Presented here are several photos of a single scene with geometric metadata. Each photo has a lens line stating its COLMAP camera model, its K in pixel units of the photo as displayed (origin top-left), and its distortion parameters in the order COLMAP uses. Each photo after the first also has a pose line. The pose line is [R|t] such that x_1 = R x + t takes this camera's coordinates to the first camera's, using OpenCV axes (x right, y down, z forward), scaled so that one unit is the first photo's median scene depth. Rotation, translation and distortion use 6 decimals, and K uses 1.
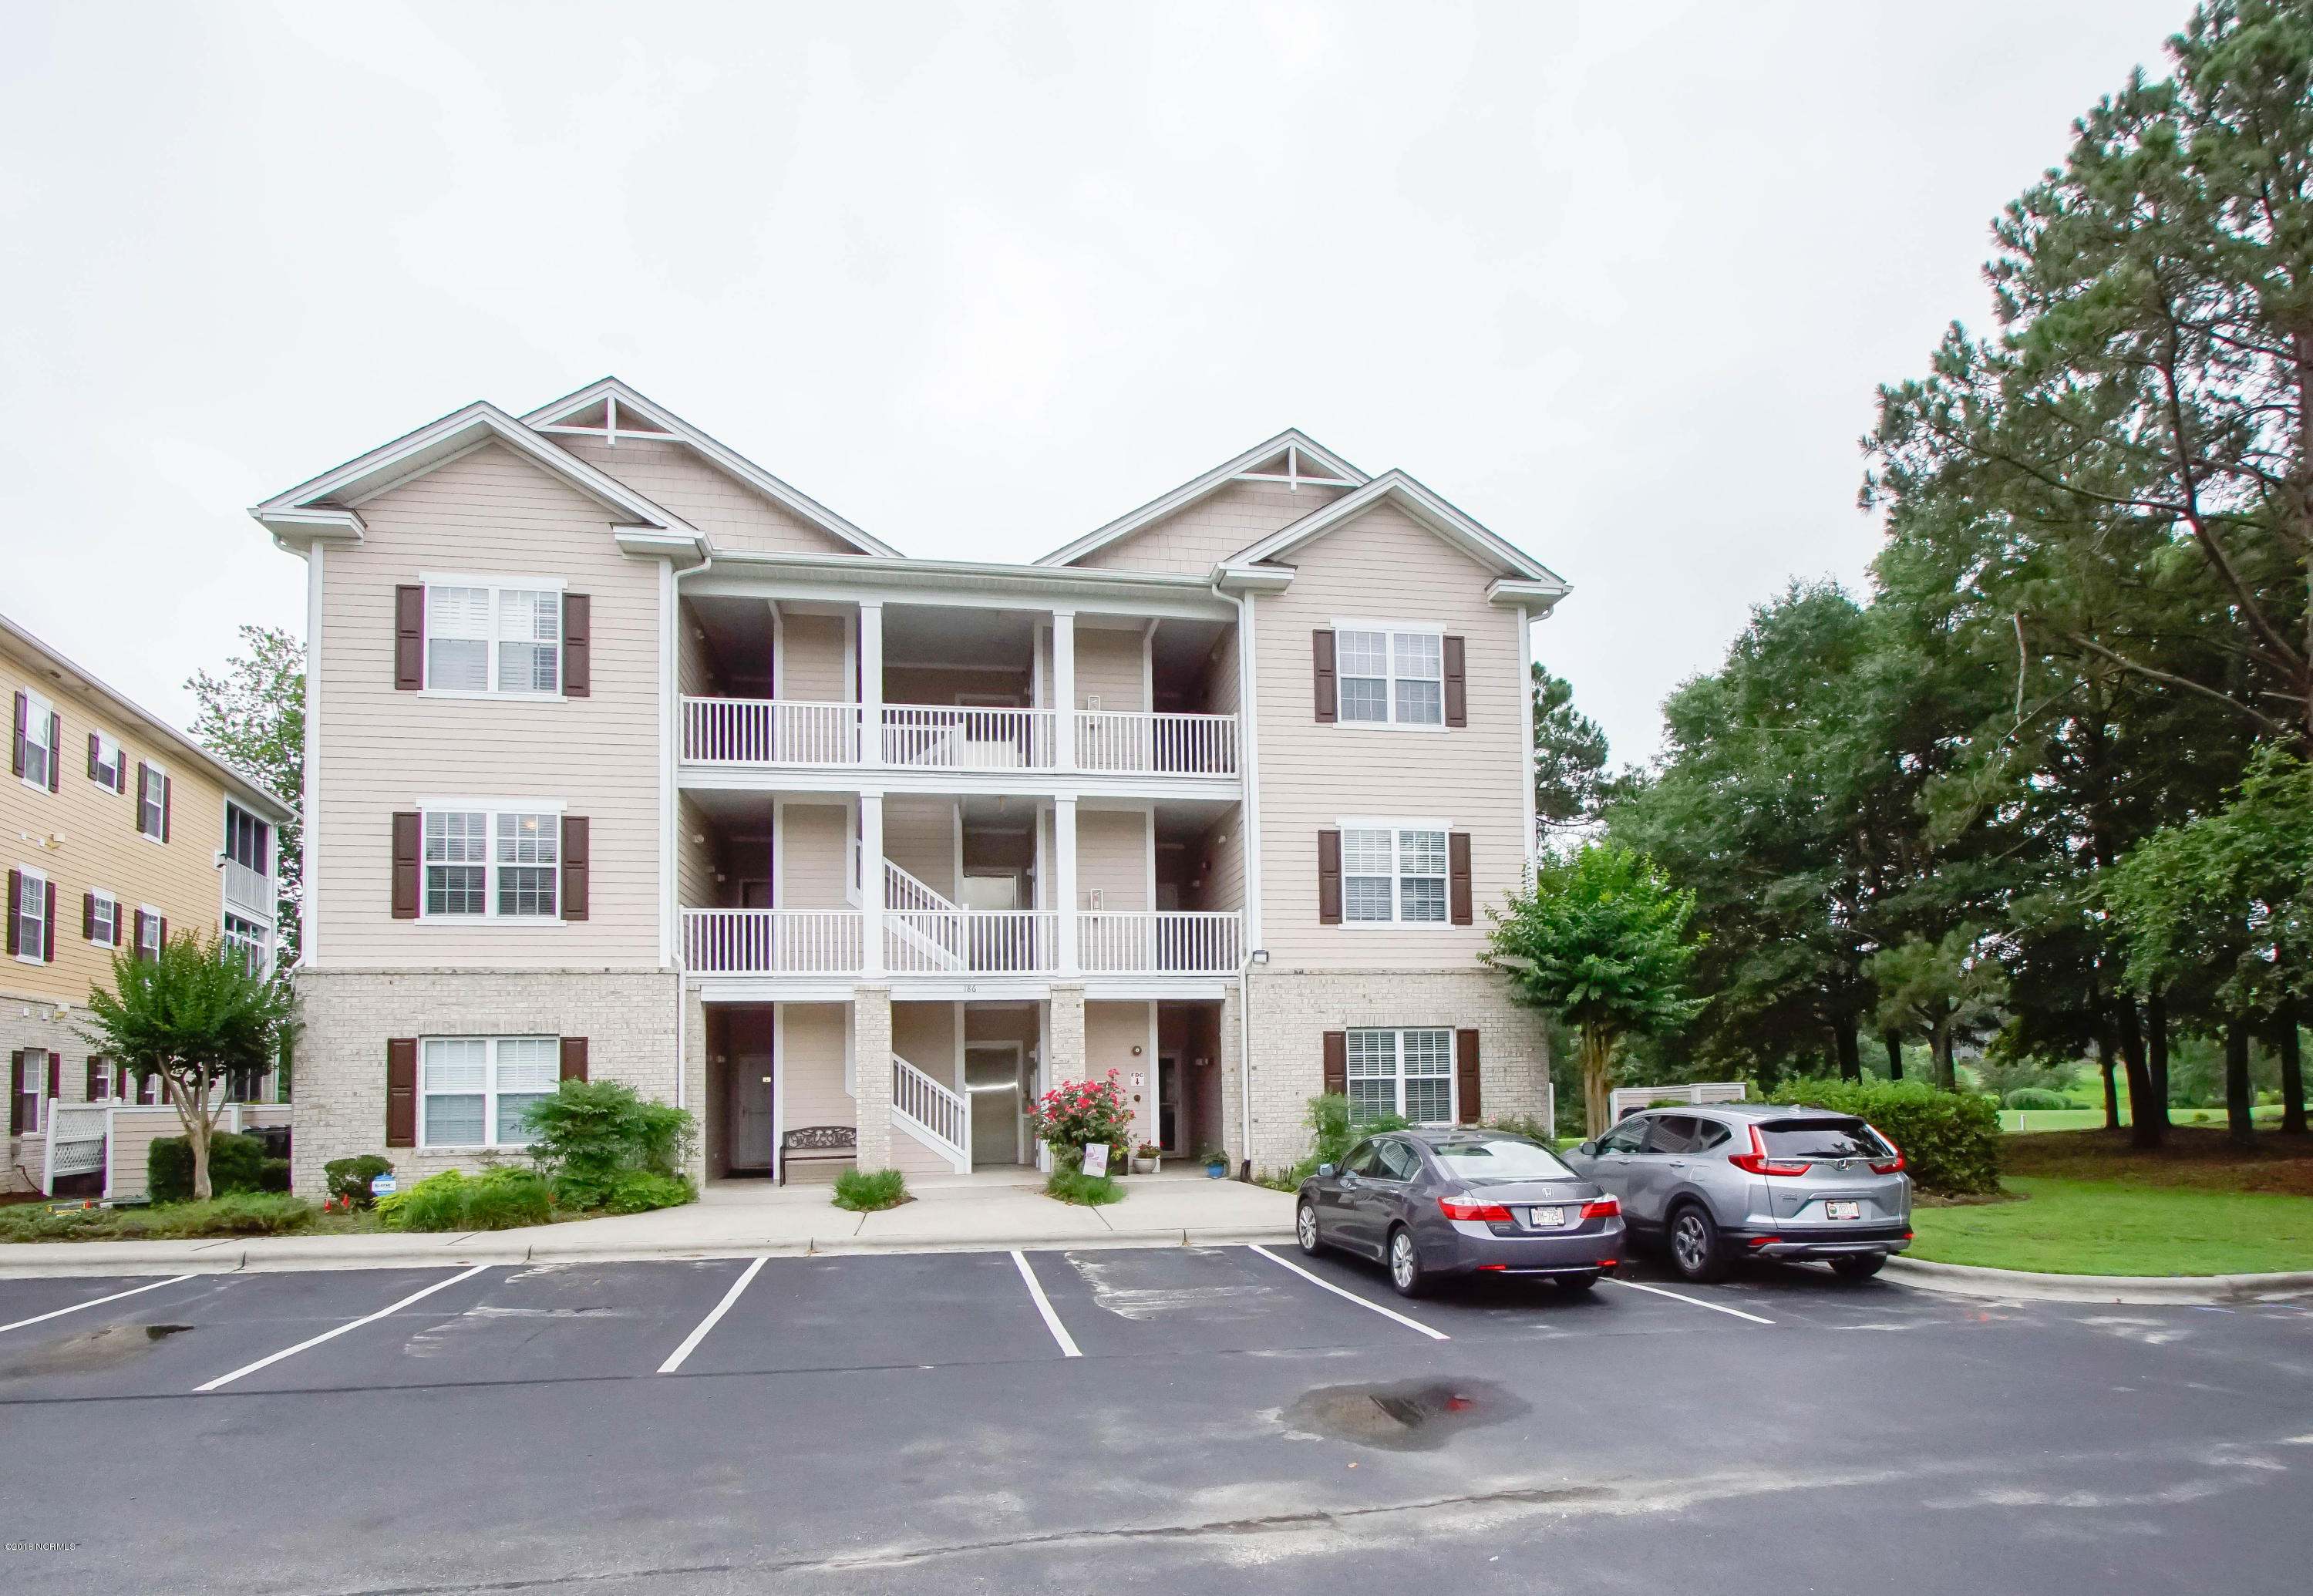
lens RADIAL K [[1264.8, 0, 1170.9], [0, 1264.8, 1031.8], [0, 0, 1]] dist [-0.000590, -0.000140]
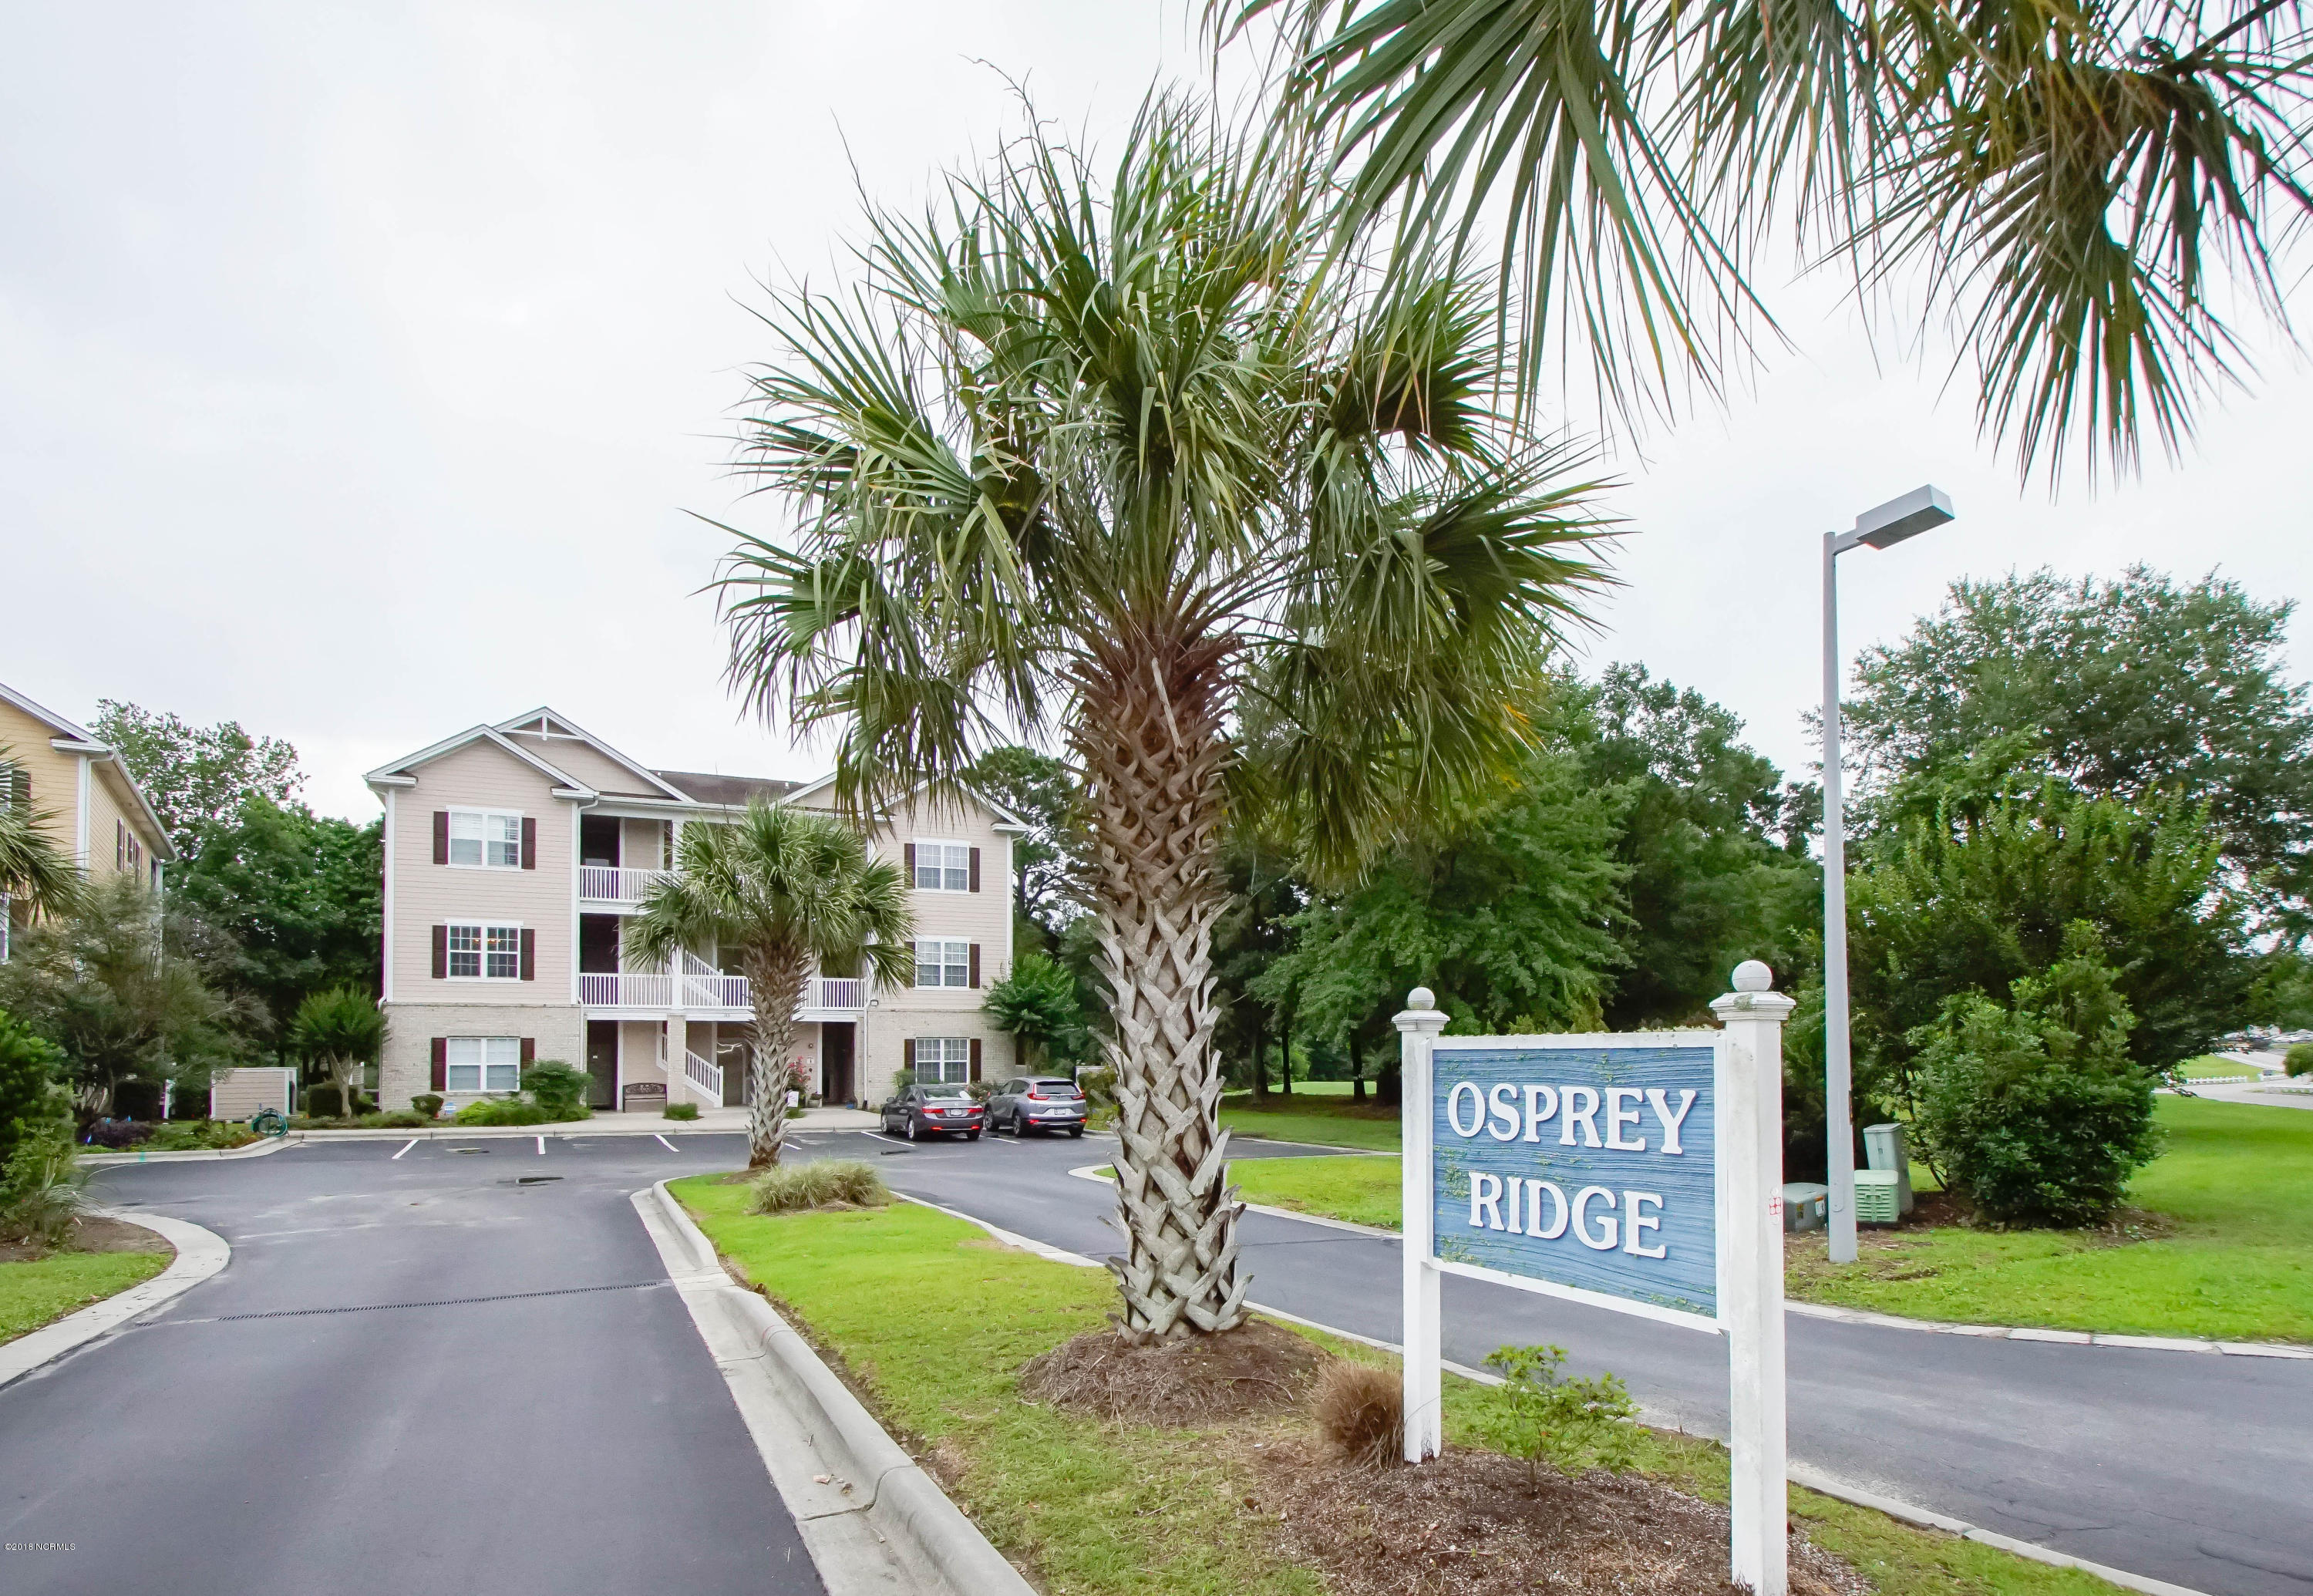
lens RADIAL K [[1264.8, 0, 1170.9], [0, 1264.8, 1031.8], [0, 0, 1]] dist [-0.000590, -0.000140]
pose [[0.964089, 0.018304, 0.264946, -0.009587], [-0.025305, 0.999414, 0.023036, -0.075678], [-0.264370, -0.028913, 0.963988, -1.194198]]
